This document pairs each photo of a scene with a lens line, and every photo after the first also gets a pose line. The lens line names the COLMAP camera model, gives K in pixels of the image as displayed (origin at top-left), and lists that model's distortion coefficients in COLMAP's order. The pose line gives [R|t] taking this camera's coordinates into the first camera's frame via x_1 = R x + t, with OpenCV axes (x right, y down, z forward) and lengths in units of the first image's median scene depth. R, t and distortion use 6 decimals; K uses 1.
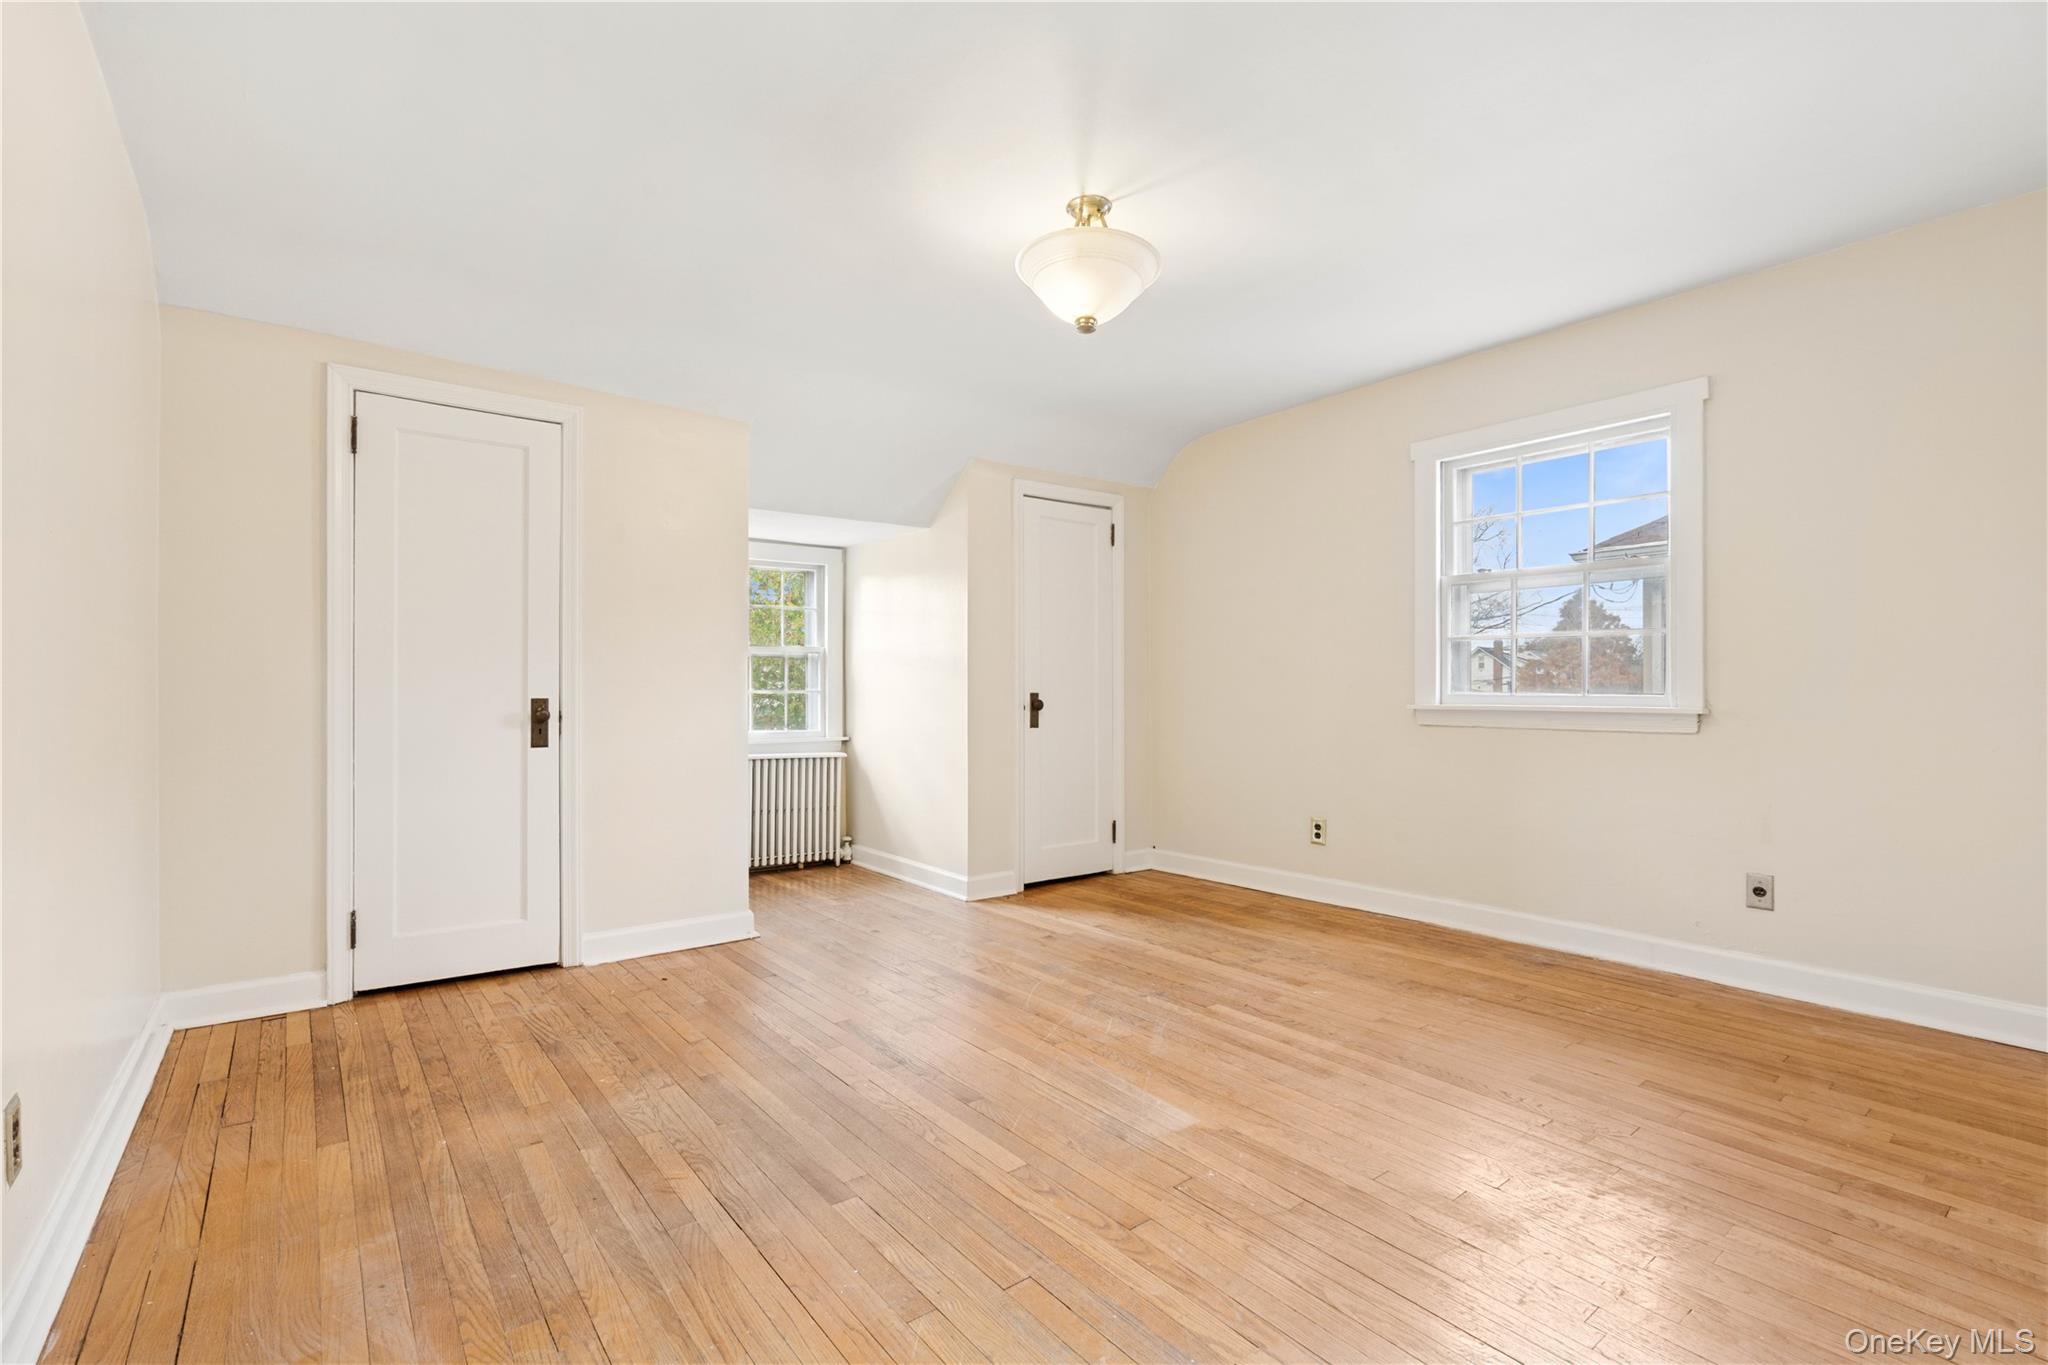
lens RADIAL K [[958.5, 0, 1024.0], [0, 958.5, 682.5], [0, 0, 1]] dist [-0.020030, 0.000005]
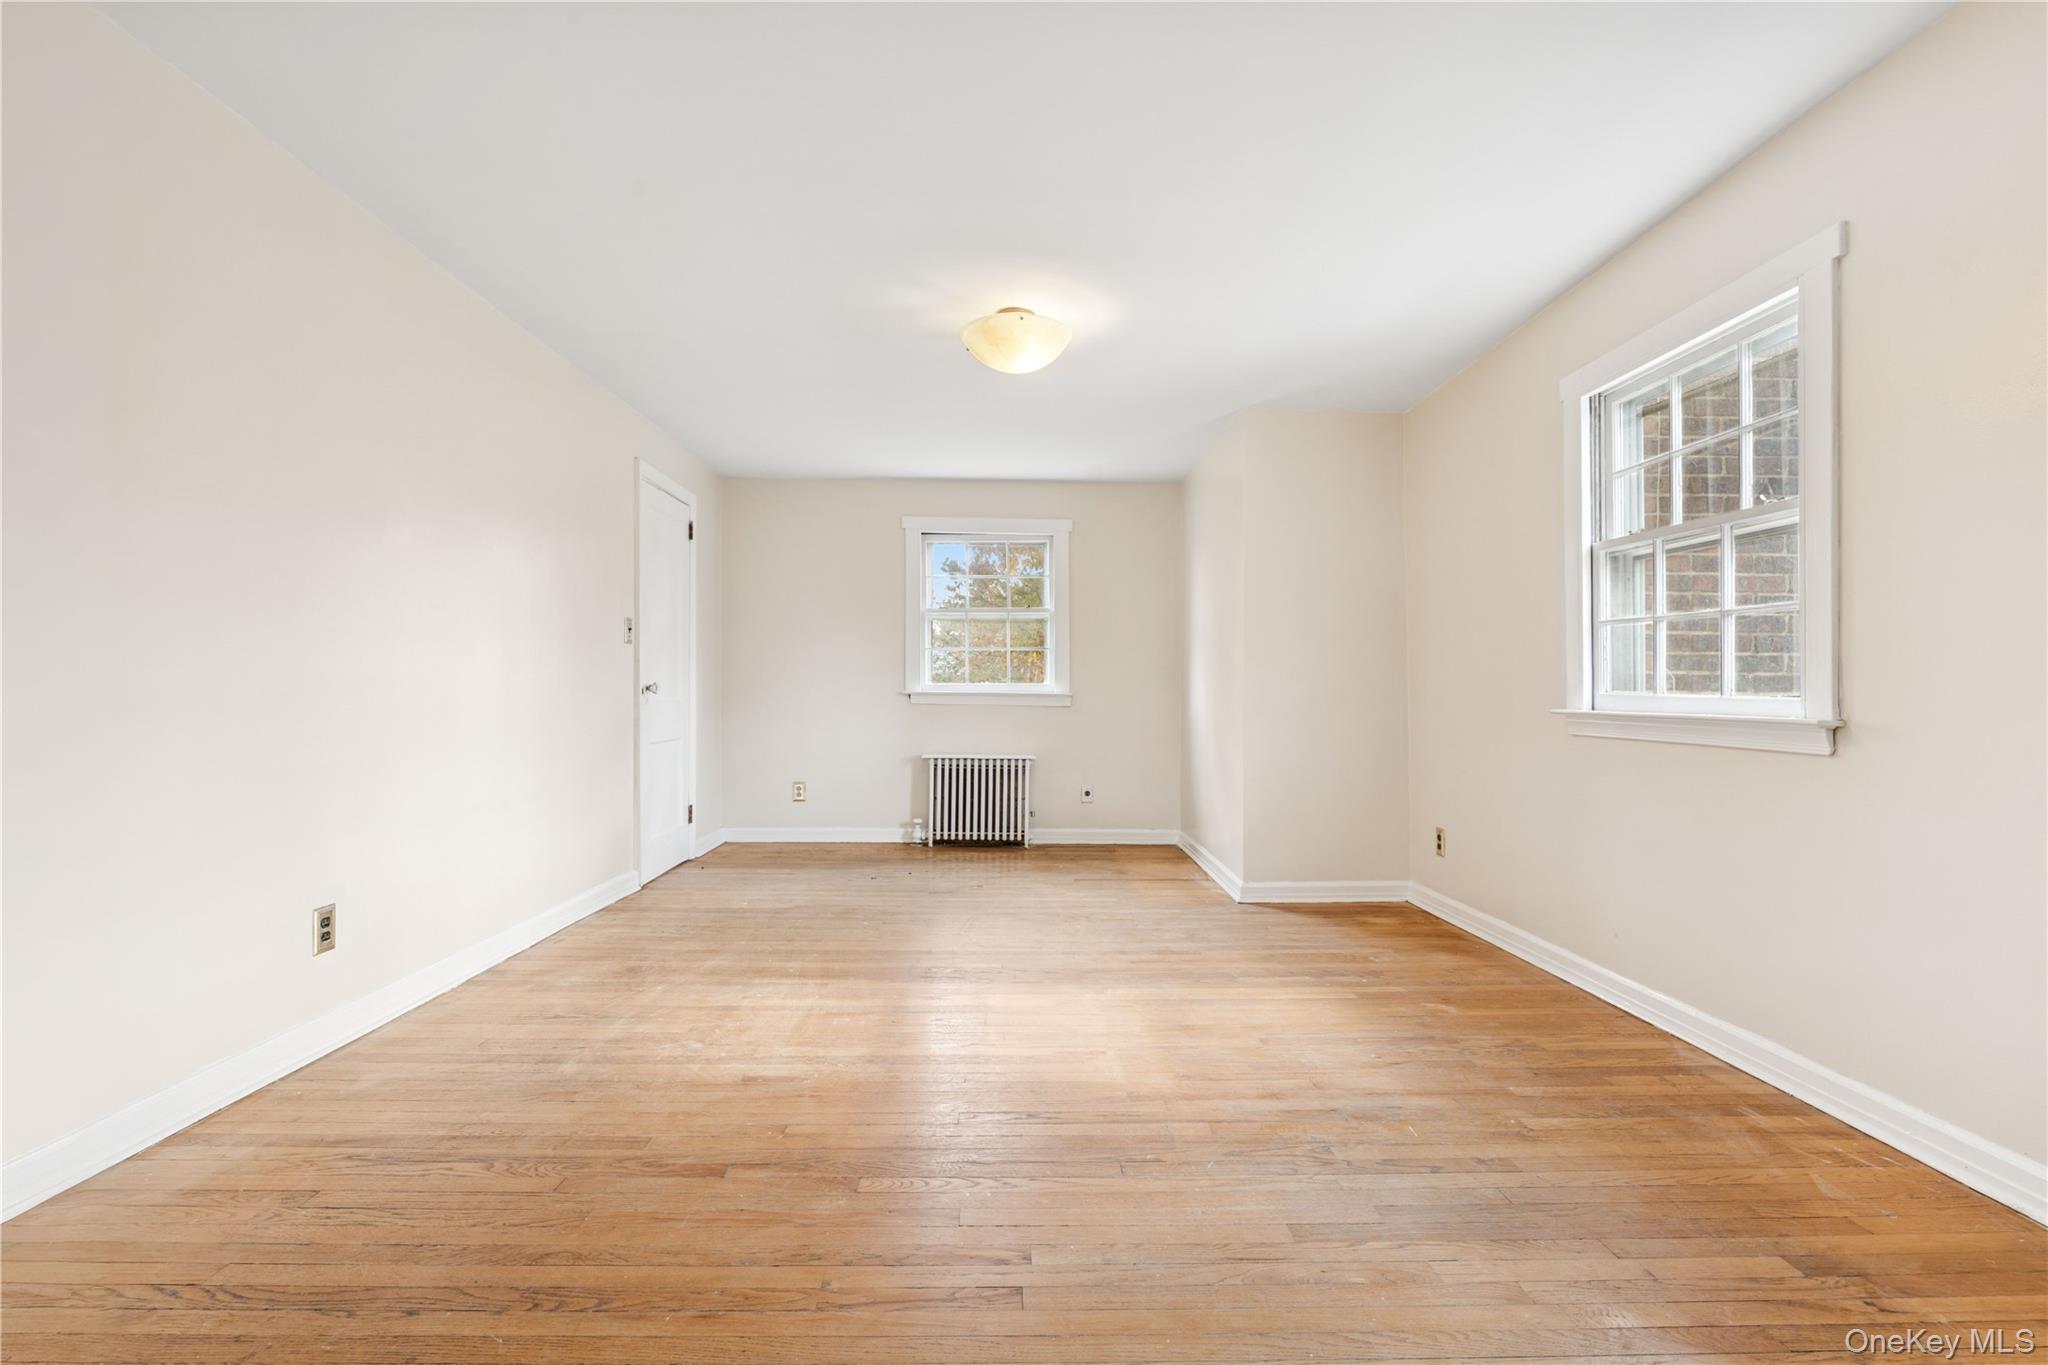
lens RADIAL K [[958.5, 0, 1024.0], [0, 958.5, 682.5], [0, 0, 1]] dist [-0.020030, 0.000005]
pose [[0.832454, 0.002613, -0.554088, 0.481312], [-0.004321, 0.999989, -0.001776, 0.005066], [0.554077, 0.003873, 0.832456, 0.098781]]
